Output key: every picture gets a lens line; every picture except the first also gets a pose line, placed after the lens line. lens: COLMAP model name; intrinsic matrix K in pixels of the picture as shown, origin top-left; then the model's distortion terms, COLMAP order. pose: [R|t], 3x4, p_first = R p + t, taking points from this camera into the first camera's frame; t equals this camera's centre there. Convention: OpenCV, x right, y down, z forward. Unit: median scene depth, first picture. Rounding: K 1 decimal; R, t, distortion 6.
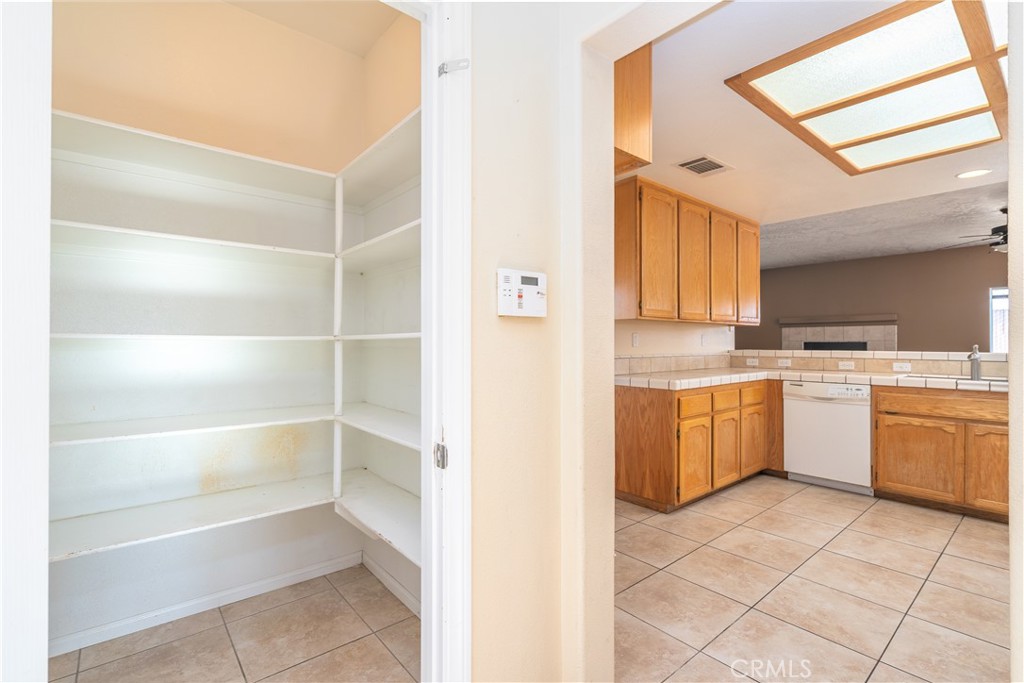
lens RADIAL K [[481.5, 0, 488.1], [0, 481.5, 337.5], [0, 0, 1]] dist [-0.021092, 0.006952]
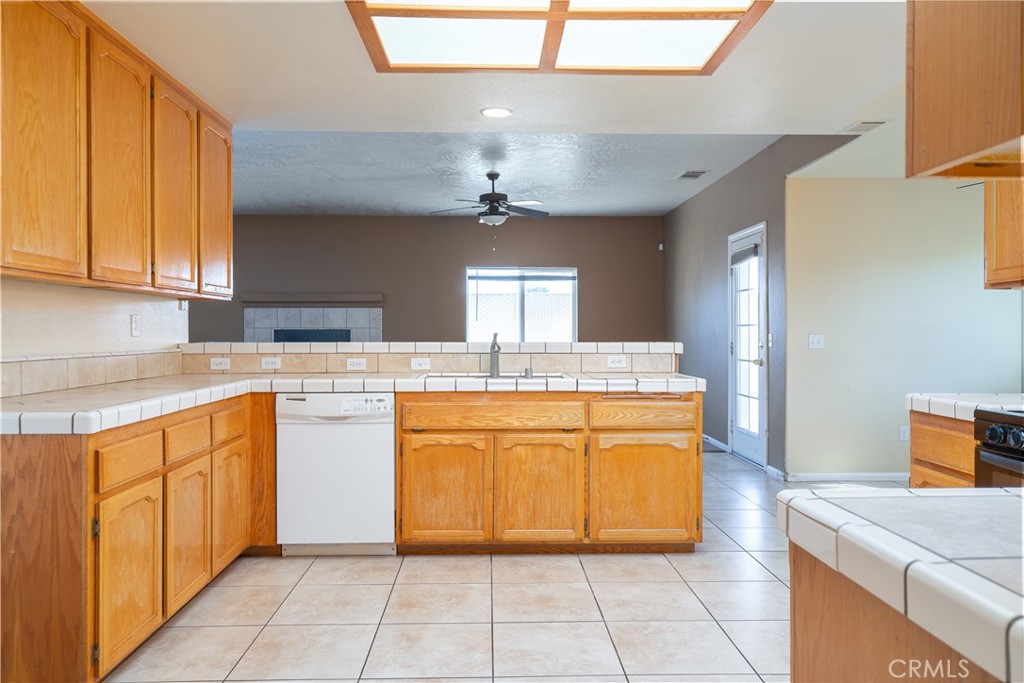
lens RADIAL K [[739.6, 0, 512.9], [0, 739.6, 336.0], [0, 0, 1]] dist [0.018208, -0.002477]
pose [[0.601837, -0.006231, 0.798594, 0.062643], [-0.007330, 0.999884, 0.013326, 0.004327], [-0.798585, -0.013874, 0.601722, 0.229017]]
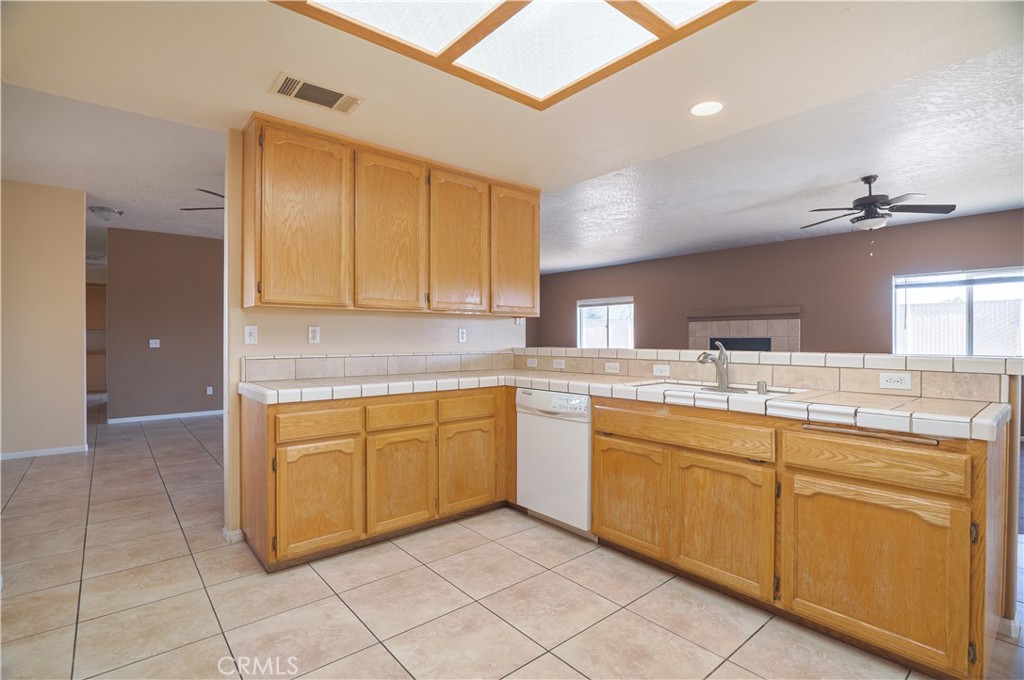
lens RADIAL K [[481.5, 0, 519.3], [0, 481.5, 339.0], [0, 0, 1]] dist [-0.021092, 0.006952]
pose [[0.999901, -0.000533, 0.014063, 0.673820], [0.000383, 0.999943, 0.010667, 0.003574], [-0.014068, -0.010660, 0.999844, 0.245478]]
